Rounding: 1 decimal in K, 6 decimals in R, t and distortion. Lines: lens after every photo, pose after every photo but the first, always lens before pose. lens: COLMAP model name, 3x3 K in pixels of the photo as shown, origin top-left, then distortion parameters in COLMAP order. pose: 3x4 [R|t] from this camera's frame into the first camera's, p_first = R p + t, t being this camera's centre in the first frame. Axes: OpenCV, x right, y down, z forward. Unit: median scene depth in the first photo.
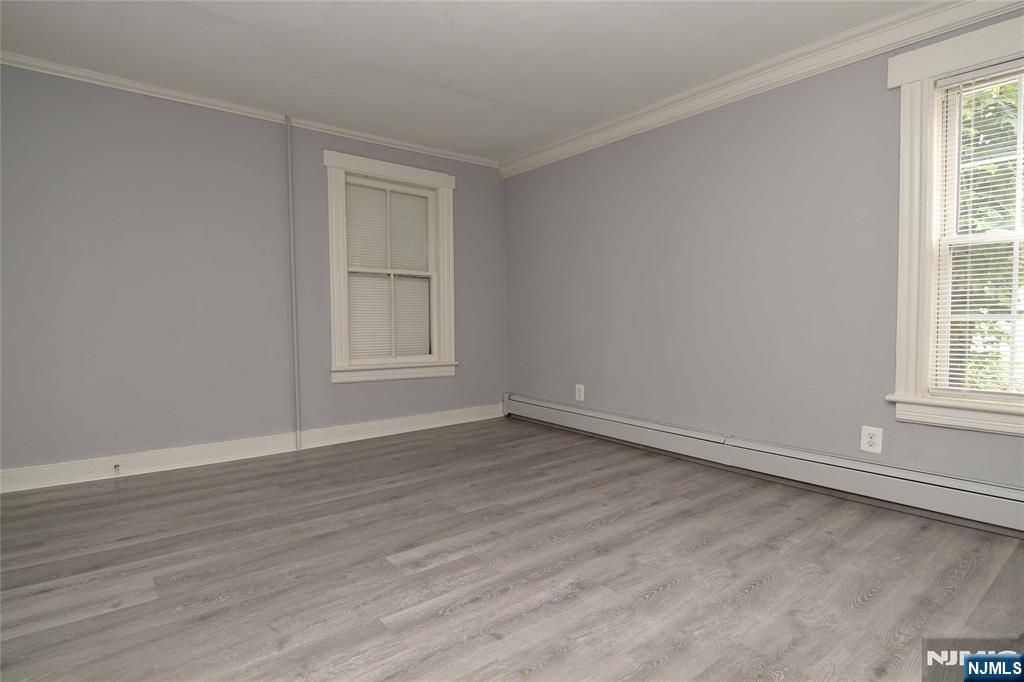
lens RADIAL K [[547.1, 0, 512.0], [0, 547.1, 341.0], [0, 0, 1]] dist [0.000528, -0.000039]
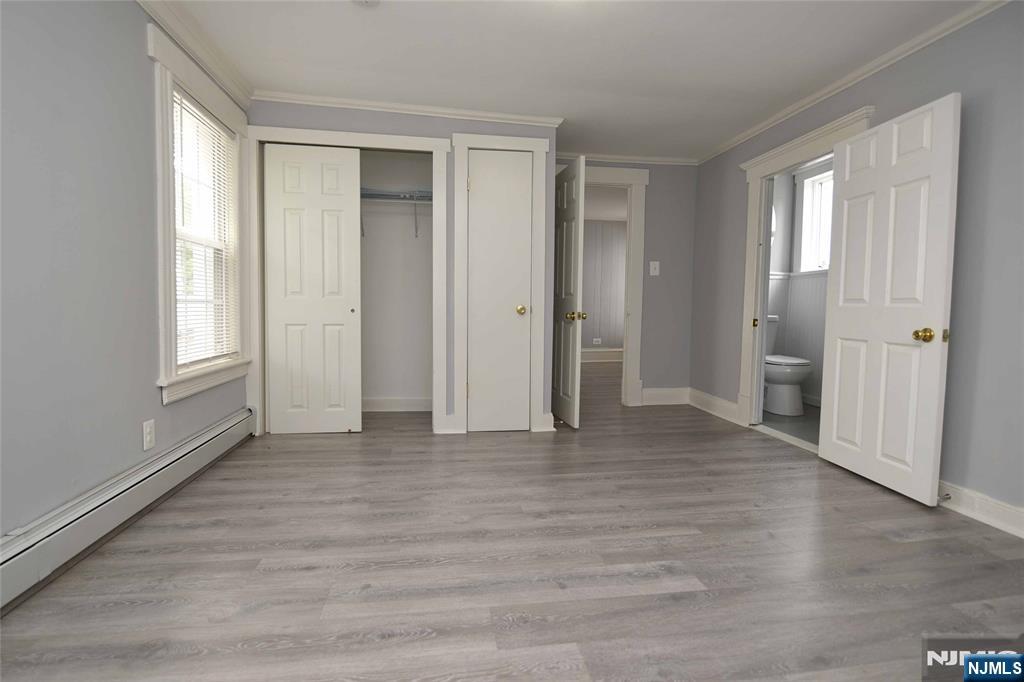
lens RADIAL K [[461.9, 0, 511.8], [0, 461.9, 304.9], [0, 0, 1]] dist [-0.036053, -0.000359]
pose [[-0.856057, -0.005541, 0.516852, -0.324171], [0.014483, 0.999293, 0.034700, -0.070920], [-0.516679, 0.037191, -0.855371, 1.693582]]
